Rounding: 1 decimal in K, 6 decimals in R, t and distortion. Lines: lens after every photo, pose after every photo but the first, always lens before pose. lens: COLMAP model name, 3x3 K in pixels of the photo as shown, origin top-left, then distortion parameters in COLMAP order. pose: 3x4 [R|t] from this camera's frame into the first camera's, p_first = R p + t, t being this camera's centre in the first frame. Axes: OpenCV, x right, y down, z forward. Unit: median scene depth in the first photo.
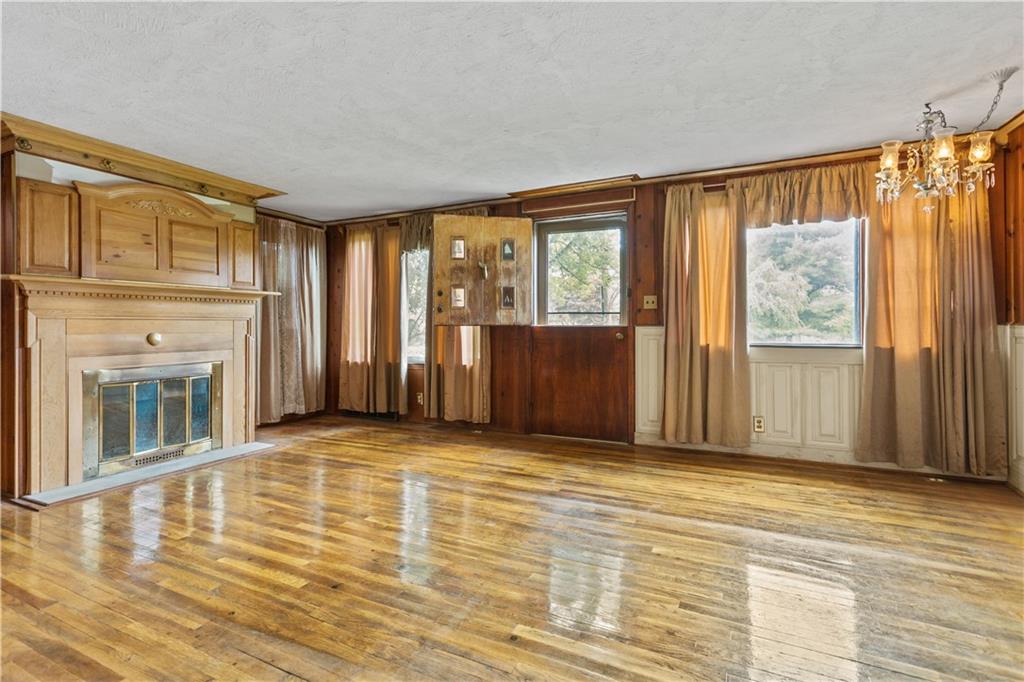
lens RADIAL K [[487.8, 0, 515.9], [0, 487.8, 324.1], [0, 0, 1]] dist [0.001195, 0.004088]
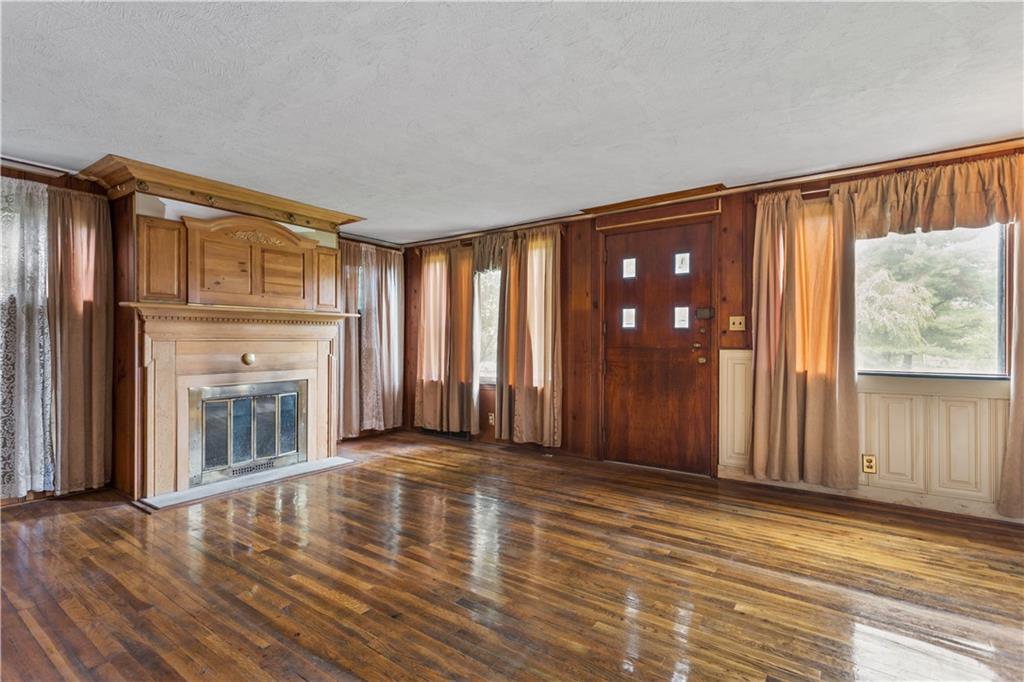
lens RADIAL K [[487.8, 0, 510.8], [0, 487.8, 341.5], [0, 0, 1]] dist [0.001195, 0.004088]
pose [[0.985309, 0.005157, -0.170704, 0.016248], [-0.004337, 0.999977, 0.005172, -0.015596], [0.170727, -0.004355, 0.985309, 0.032873]]
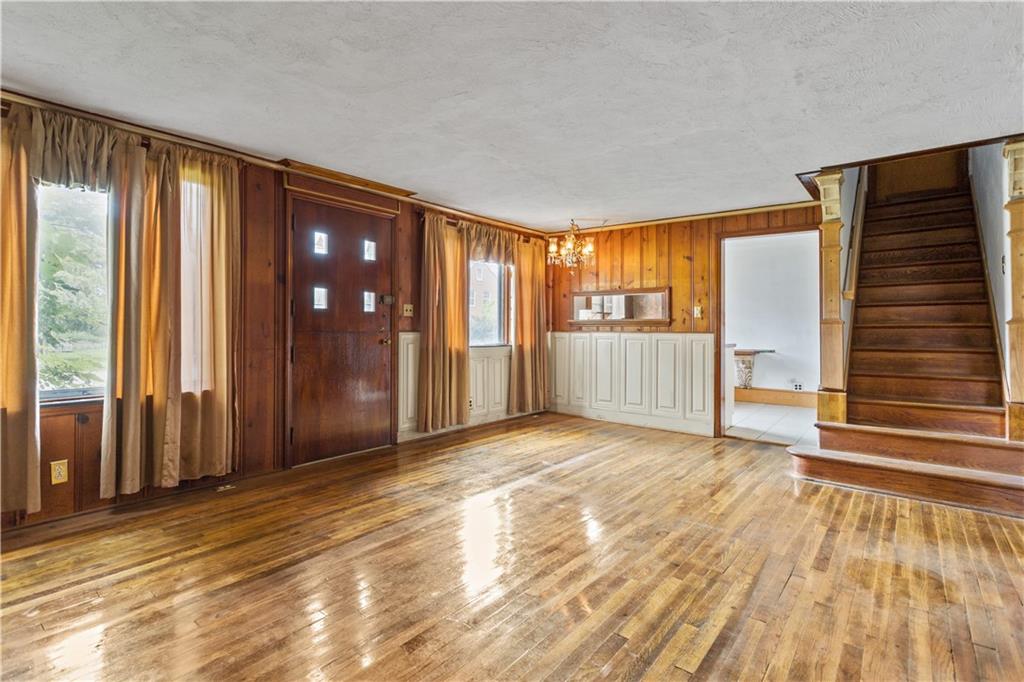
lens RADIAL K [[487.8, 0, 506.7], [0, 487.8, 323.0], [0, 0, 1]] dist [0.001195, 0.004088]
pose [[0.236427, 0.018509, 0.971473, -0.834732], [-0.010439, 0.999809, -0.016509, -0.000289], [-0.971593, -0.006238, 0.236575, 0.593182]]
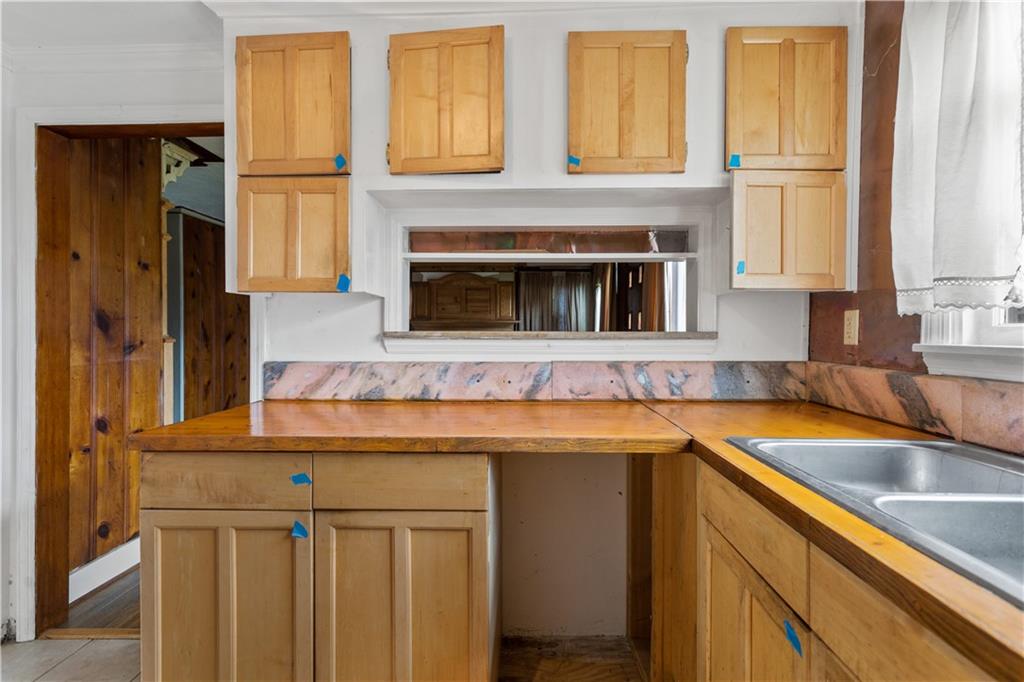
lens RADIAL K [[487.8, 0, 513.8], [0, 487.8, 334.8], [0, 0, 1]] dist [0.001195, 0.004088]
pose [[0.399311, 0.011250, -0.916746, 1.224796], [-0.002502, 0.999934, 0.011181, -0.043640], [0.916812, -0.002171, 0.399313, 0.372973]]
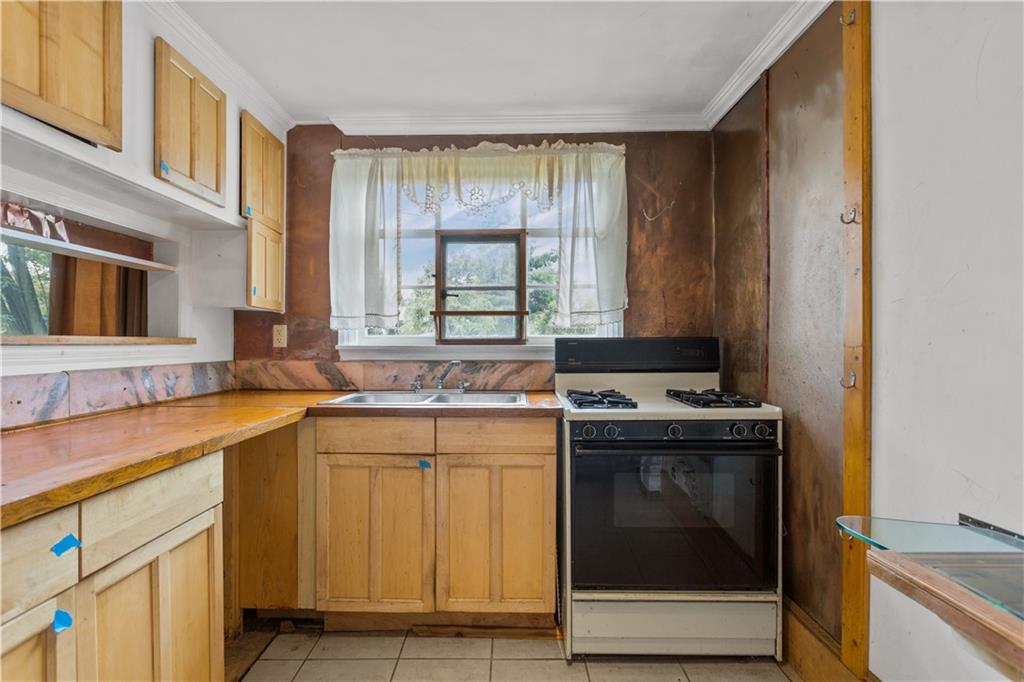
lens RADIAL K [[497.5, 0, 510.6], [0, 497.5, 345.4], [0, 0, 1]] dist [-0.012995, 0.006708]
pose [[0.907361, 0.005843, 0.420311, 0.944945], [-0.007997, 0.999962, 0.003363, -0.037656], [-0.420276, -0.006413, 0.907374, 0.062672]]
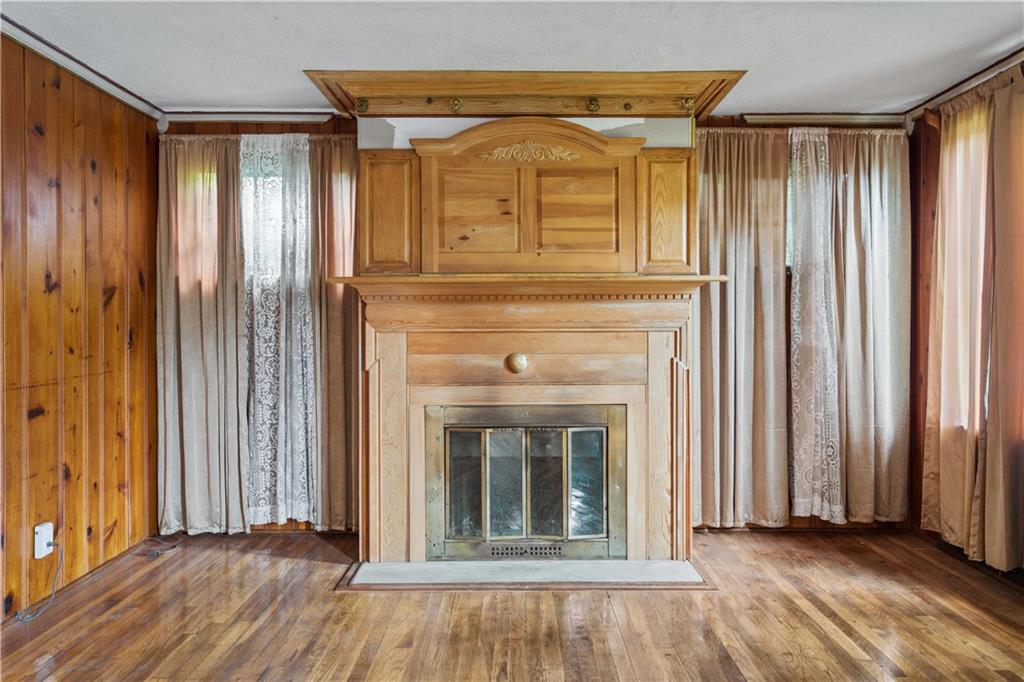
lens RADIAL K [[757.6, 0, 515.8], [0, 757.6, 335.6], [0, 0, 1]] dist [0.009922, -0.002623]
pose [[0.434419, 0.010995, -0.900644, 0.140744], [0.003783, 0.999894, 0.014032, -0.017888], [0.900703, -0.009502, 0.434331, 0.558199]]
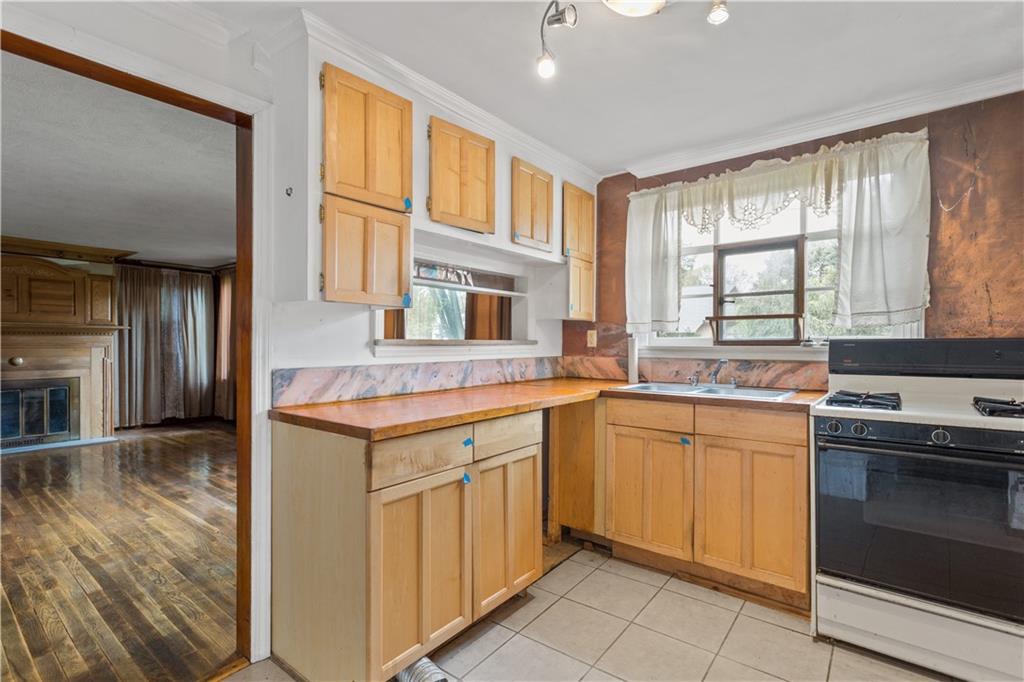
lens RADIAL K [[487.8, 0, 513.7], [0, 487.8, 345.6], [0, 0, 1]] dist [0.001195, 0.004088]
pose [[0.975616, 0.009760, -0.219268, 1.001619], [-0.007880, 0.999924, 0.009444, -0.040226], [0.219344, -0.007486, 0.975619, -0.097096]]
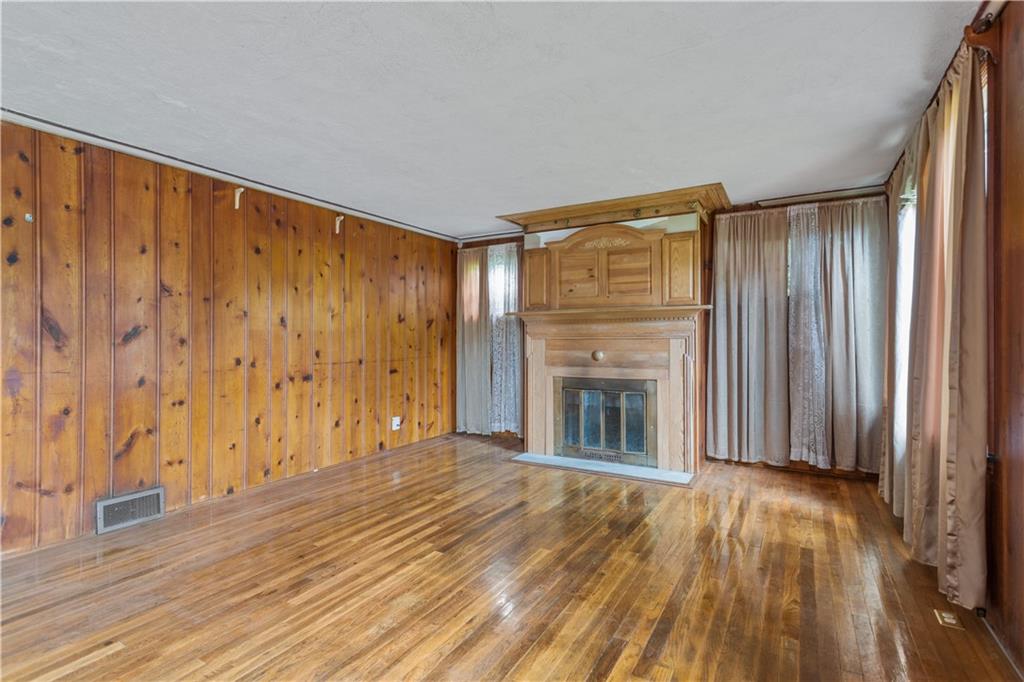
lens RADIAL K [[487.8, 0, 521.0], [0, 487.8, 337.8], [0, 0, 1]] dist [0.001195, 0.004088]
pose [[-0.077323, -0.001831, -0.997004, 0.445844], [0.005348, 0.999983, -0.002251, -0.010092], [0.996992, -0.005506, -0.077312, 0.883647]]
